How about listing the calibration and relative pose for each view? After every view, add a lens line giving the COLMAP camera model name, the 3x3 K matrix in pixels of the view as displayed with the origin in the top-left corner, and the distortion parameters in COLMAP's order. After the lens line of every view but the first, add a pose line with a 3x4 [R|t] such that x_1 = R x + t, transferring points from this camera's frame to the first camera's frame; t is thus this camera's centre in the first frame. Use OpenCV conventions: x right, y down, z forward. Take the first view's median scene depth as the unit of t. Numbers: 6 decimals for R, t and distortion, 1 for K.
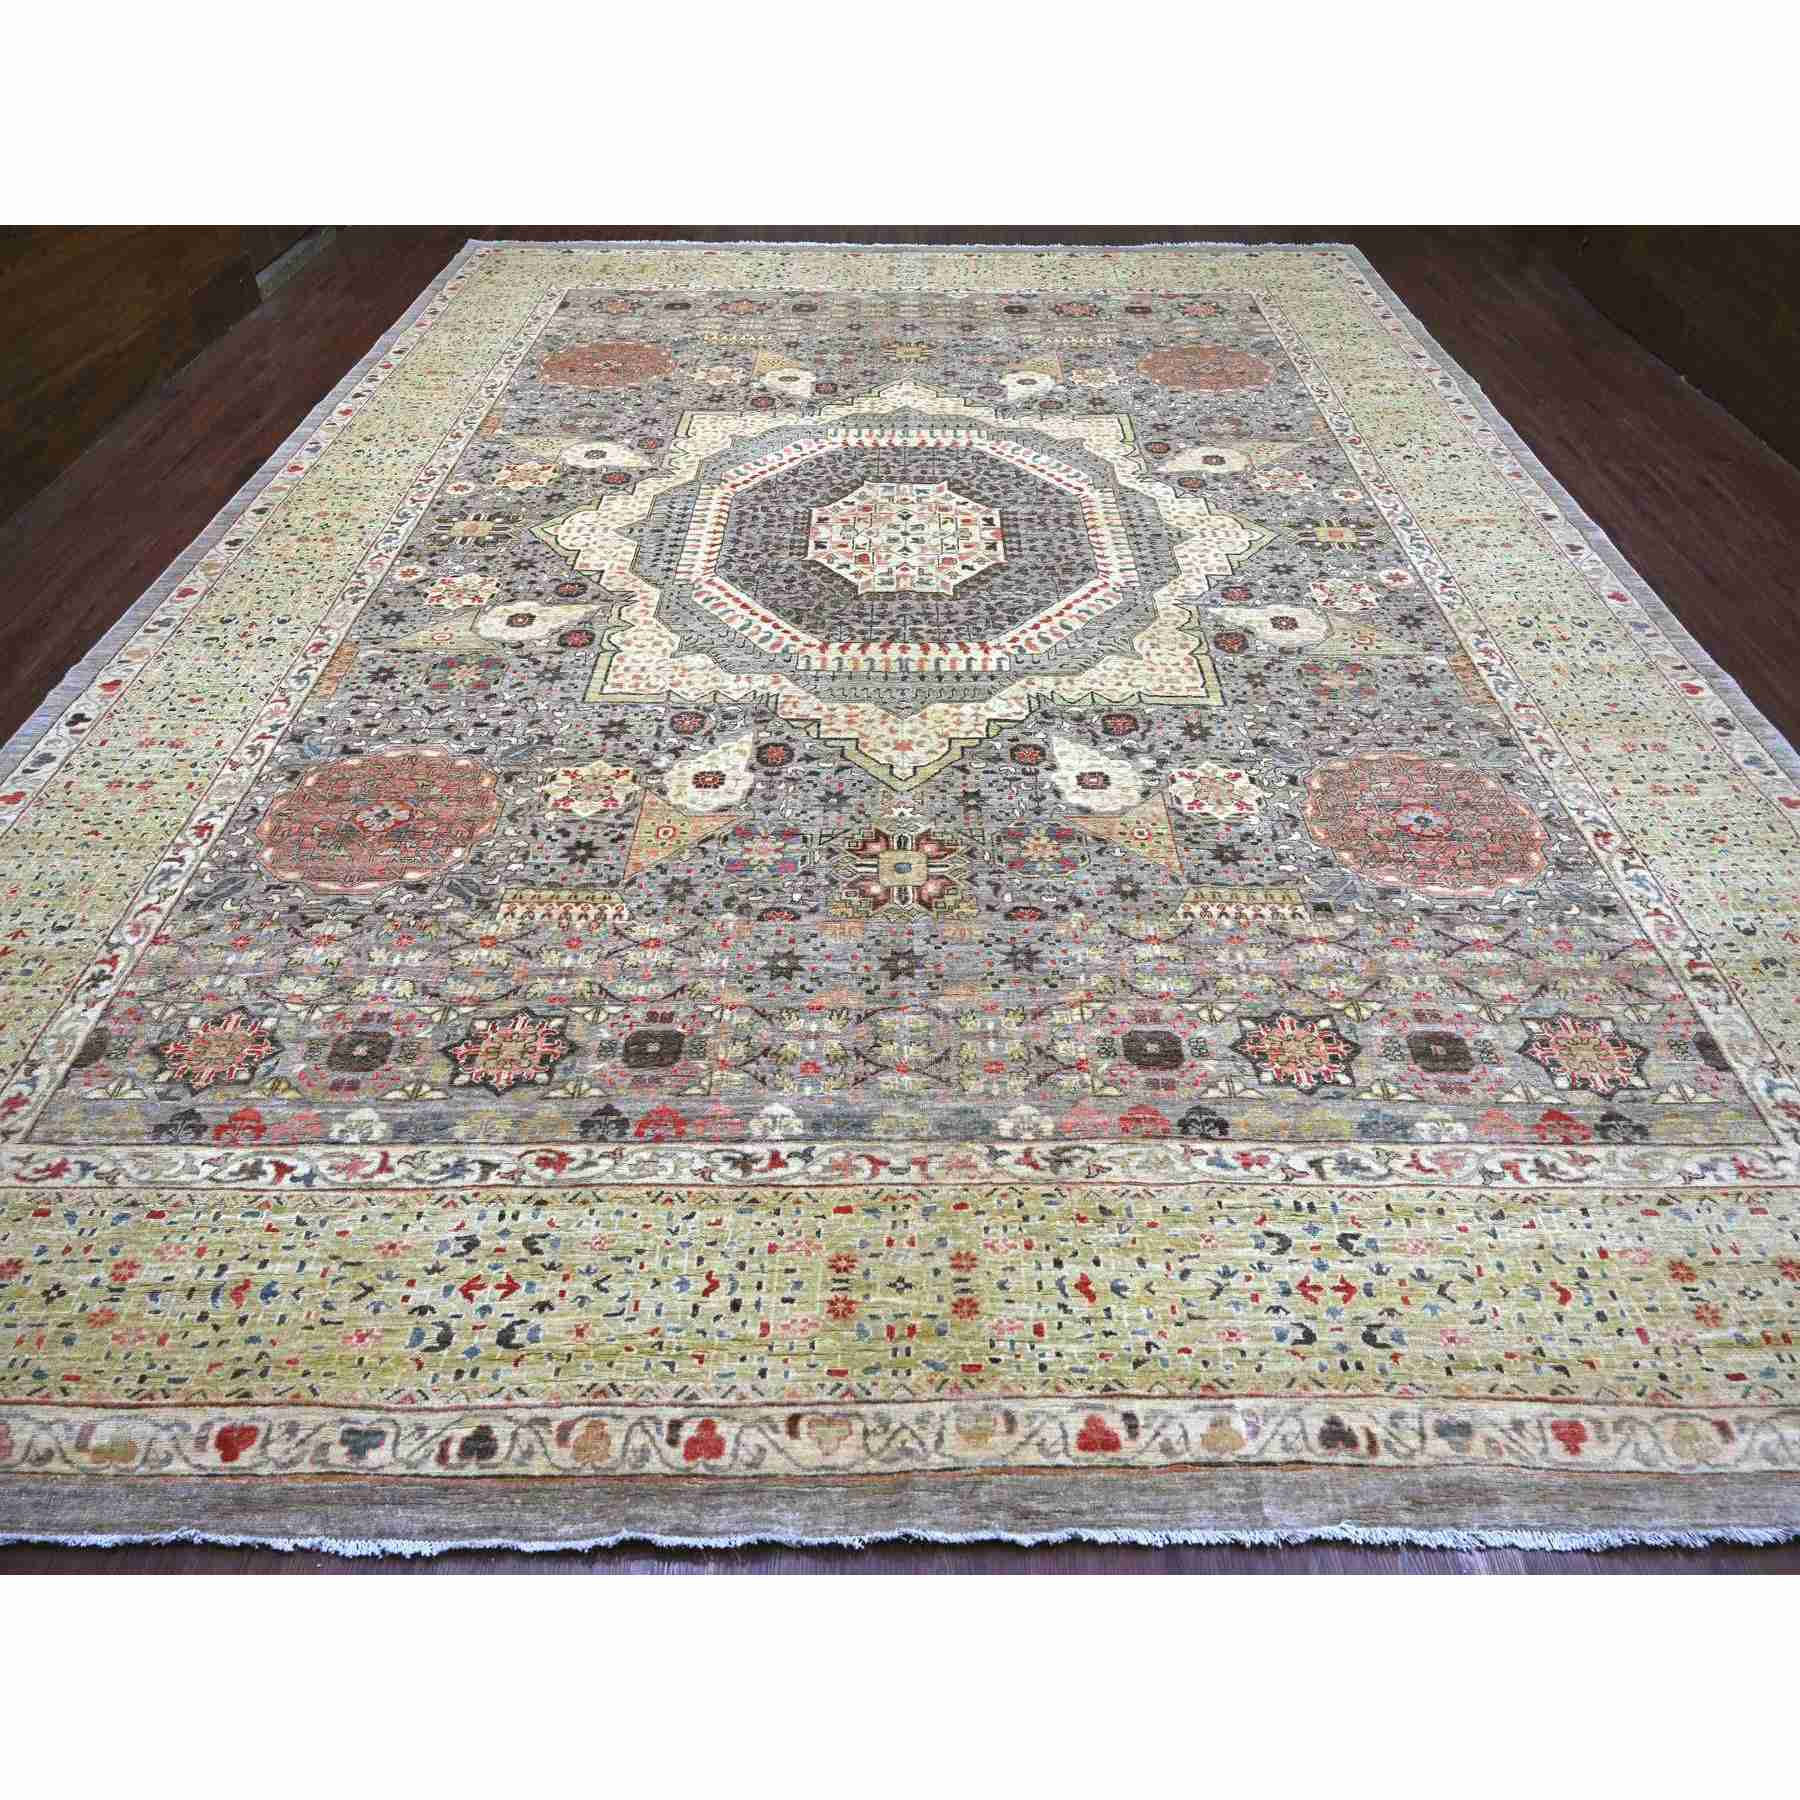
lens RADIAL K [[1119.5, 0, 900.0], [0, 1119.5, 900.0], [0, 0, 1]] dist [-0.009450, 0.001826]
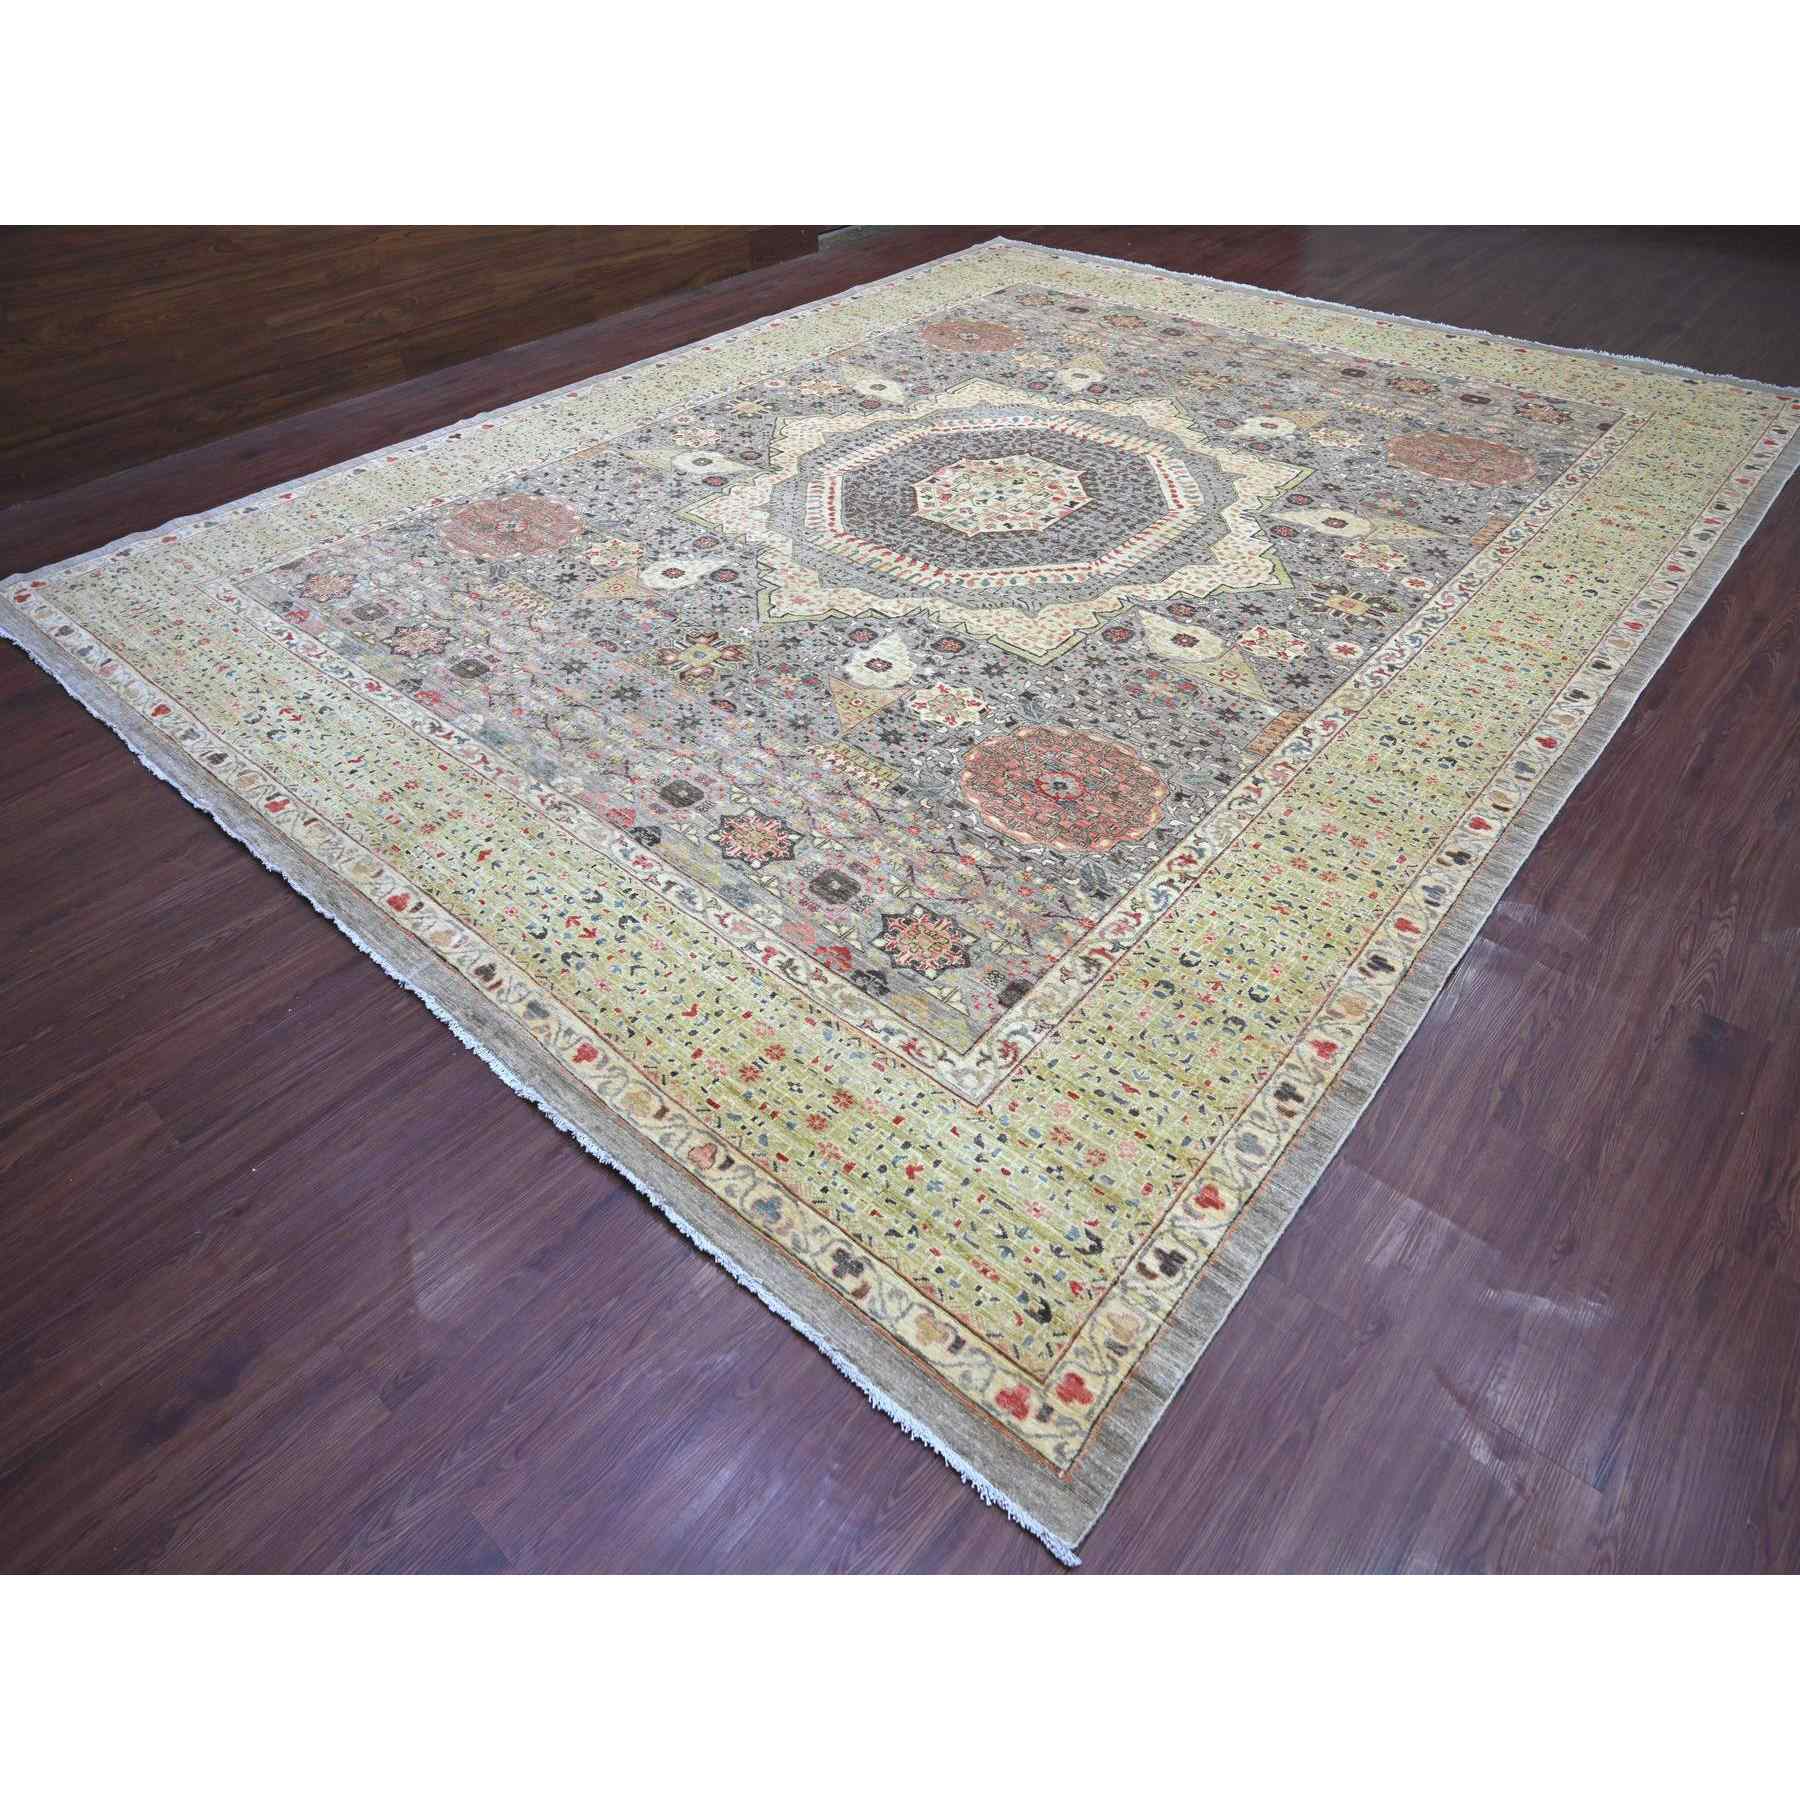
lens RADIAL K [[1119.5, 0, 900.0], [0, 1119.5, 900.0], [0, 0, 1]] dist [-0.009450, 0.001826]
pose [[0.756111, 0.435799, -0.488238, 0.727560], [-0.453206, 0.886875, 0.089762, 0.002575], [0.472124, 0.153402, 0.868082, -0.028979]]
